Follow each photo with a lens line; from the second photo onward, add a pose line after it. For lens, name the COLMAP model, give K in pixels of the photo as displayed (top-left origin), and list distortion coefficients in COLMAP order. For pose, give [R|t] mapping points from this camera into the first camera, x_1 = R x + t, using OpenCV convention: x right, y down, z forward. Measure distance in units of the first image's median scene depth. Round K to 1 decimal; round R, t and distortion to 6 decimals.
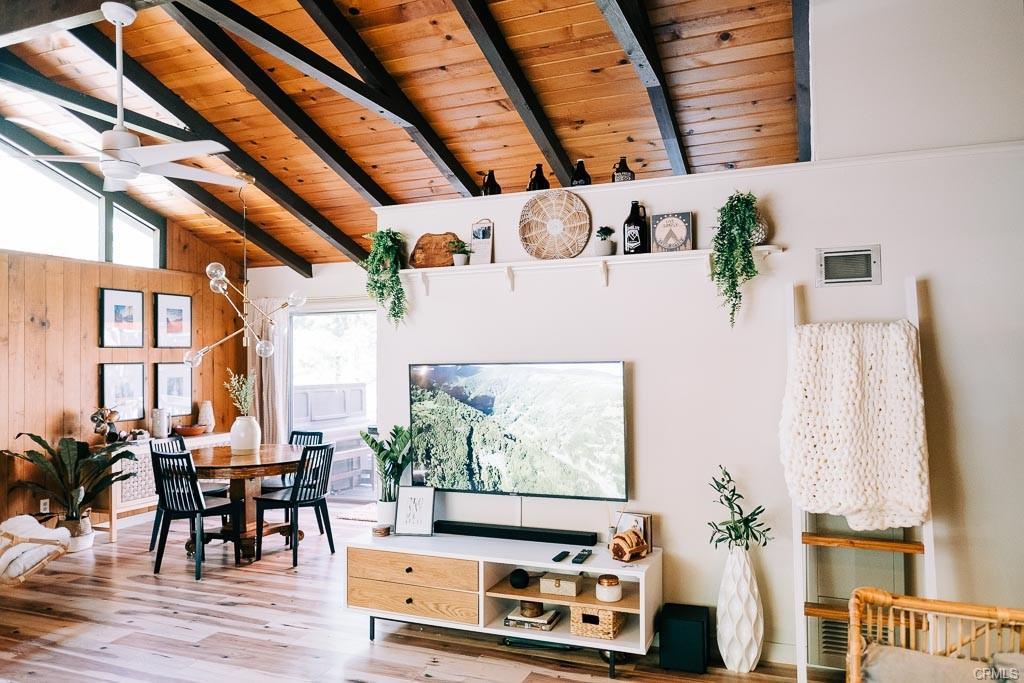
lens RADIAL K [[721.3, 0, 514.4], [0, 721.3, 341.0], [0, 0, 1]] dist [-0.009931, -0.000609]
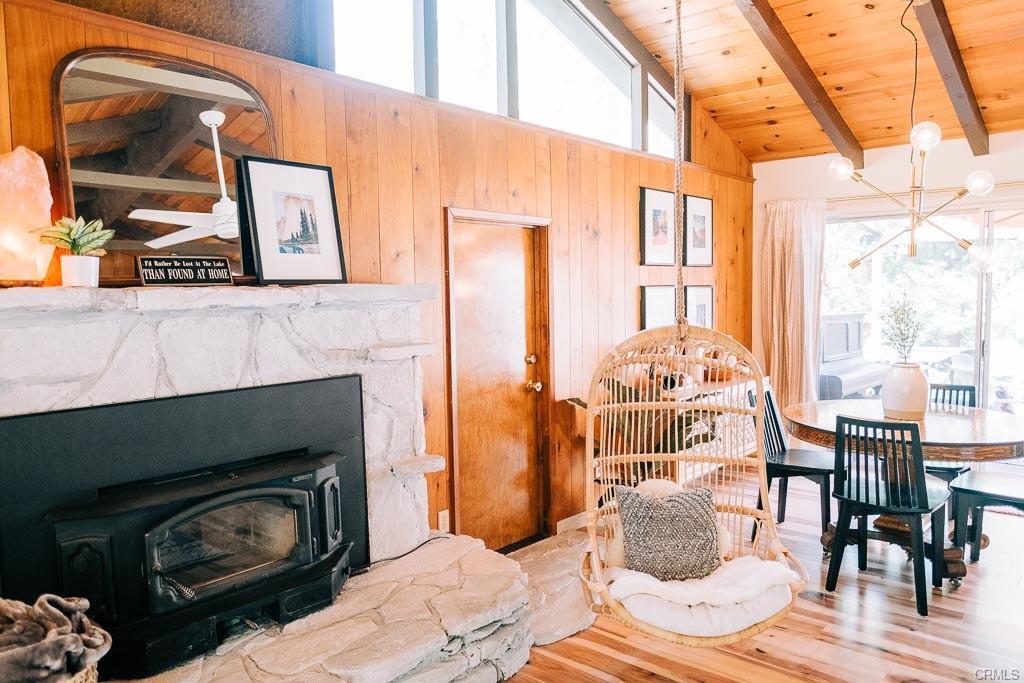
lens RADIAL K [[721.3, 0, 514.4], [0, 721.3, 341.0], [0, 0, 1]] dist [-0.009931, -0.000609]
pose [[0.945224, 0.023726, -0.325558, -0.448517], [0.009951, 0.994797, 0.101392, 0.010211], [0.326270, -0.099078, 0.940070, 0.220928]]
